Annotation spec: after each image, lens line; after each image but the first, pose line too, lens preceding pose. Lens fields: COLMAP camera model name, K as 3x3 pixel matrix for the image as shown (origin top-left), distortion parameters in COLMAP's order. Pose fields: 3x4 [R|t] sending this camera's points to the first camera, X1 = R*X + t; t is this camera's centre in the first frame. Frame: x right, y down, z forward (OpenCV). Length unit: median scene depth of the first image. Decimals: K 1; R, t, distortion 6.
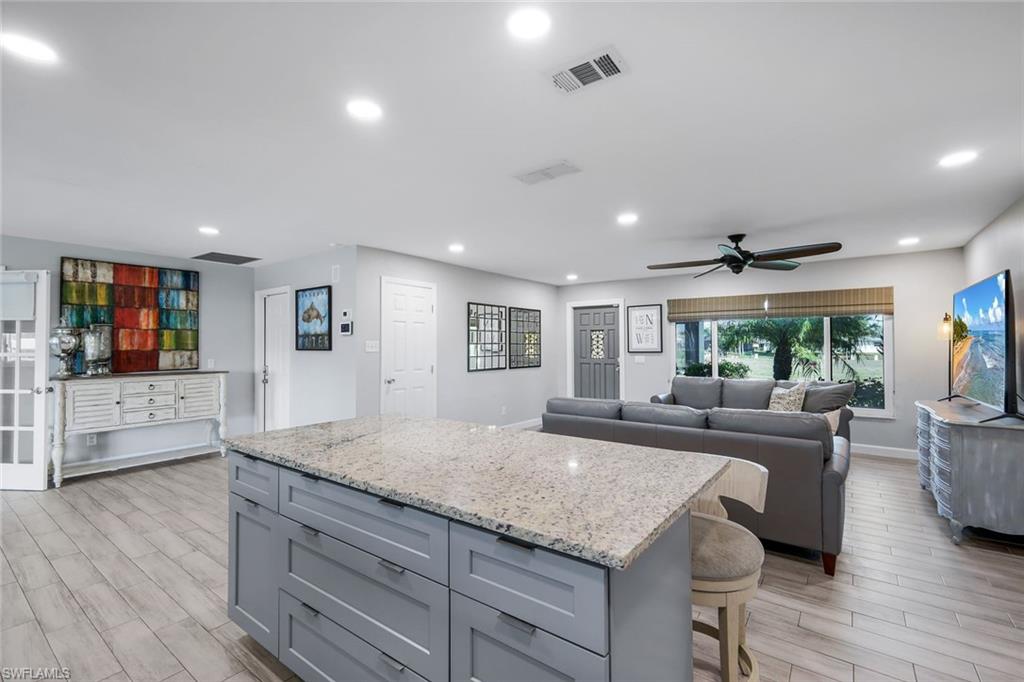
lens RADIAL K [[466.9, 0, 511.9], [0, 466.9, 344.4], [0, 0, 1]] dist [0.017182, -0.000562]
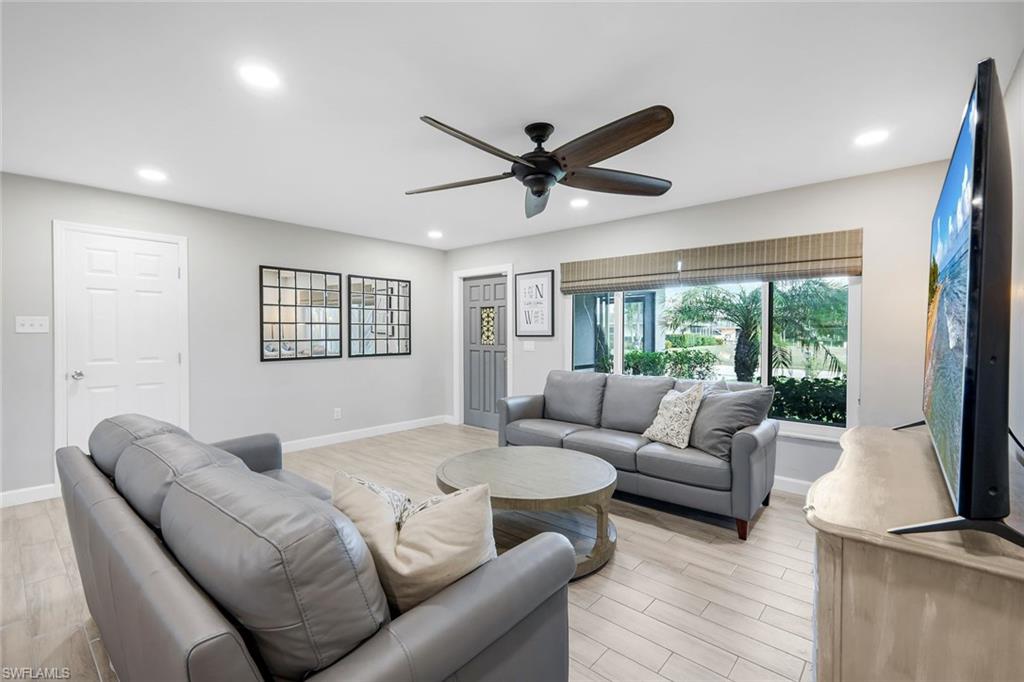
lens RADIAL K [[466.9, 0, 505.8], [0, 466.9, 345.4], [0, 0, 1]] dist [0.017182, -0.000562]
pose [[0.996301, 0.006038, -0.085725, 0.307155], [-0.003192, 0.999441, 0.033290, 0.007065], [0.085878, -0.032893, 0.995763, 0.266686]]
